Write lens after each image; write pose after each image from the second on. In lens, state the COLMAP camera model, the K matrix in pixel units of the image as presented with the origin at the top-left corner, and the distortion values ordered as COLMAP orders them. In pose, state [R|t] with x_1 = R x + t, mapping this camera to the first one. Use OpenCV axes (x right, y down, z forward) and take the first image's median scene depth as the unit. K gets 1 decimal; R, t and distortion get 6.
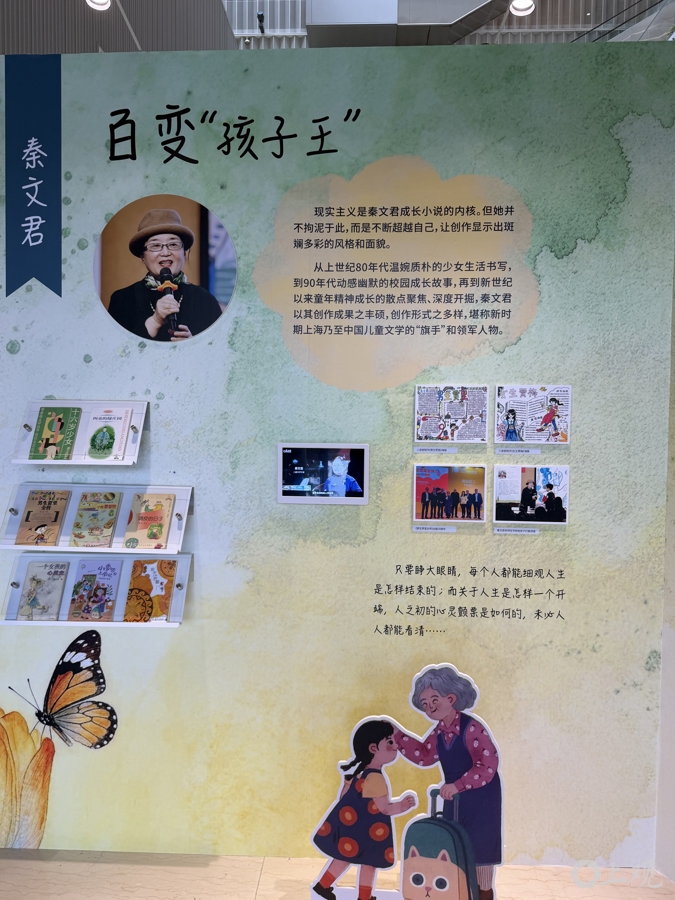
lens RADIAL K [[656.4, 0, 337.3], [0, 656.4, 451.0], [0, 0, 1]] dist [0.065231, 0.000315]
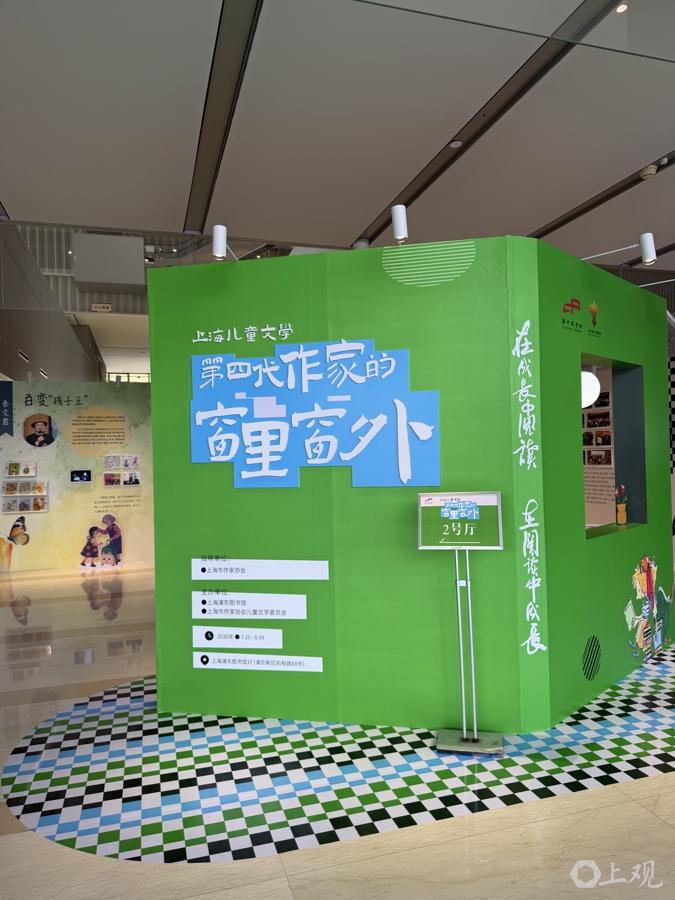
lens RADIAL K [[625.0, 0, 340.4], [0, 625.0, 450.4], [0, 0, 1]] dist [0.008992, -0.004771]
pose [[0.943209, -0.028848, 0.330945, 0.232149], [0.053488, 0.996412, -0.065587, 0.228075], [-0.327865, 0.079564, 0.941368, -3.486276]]
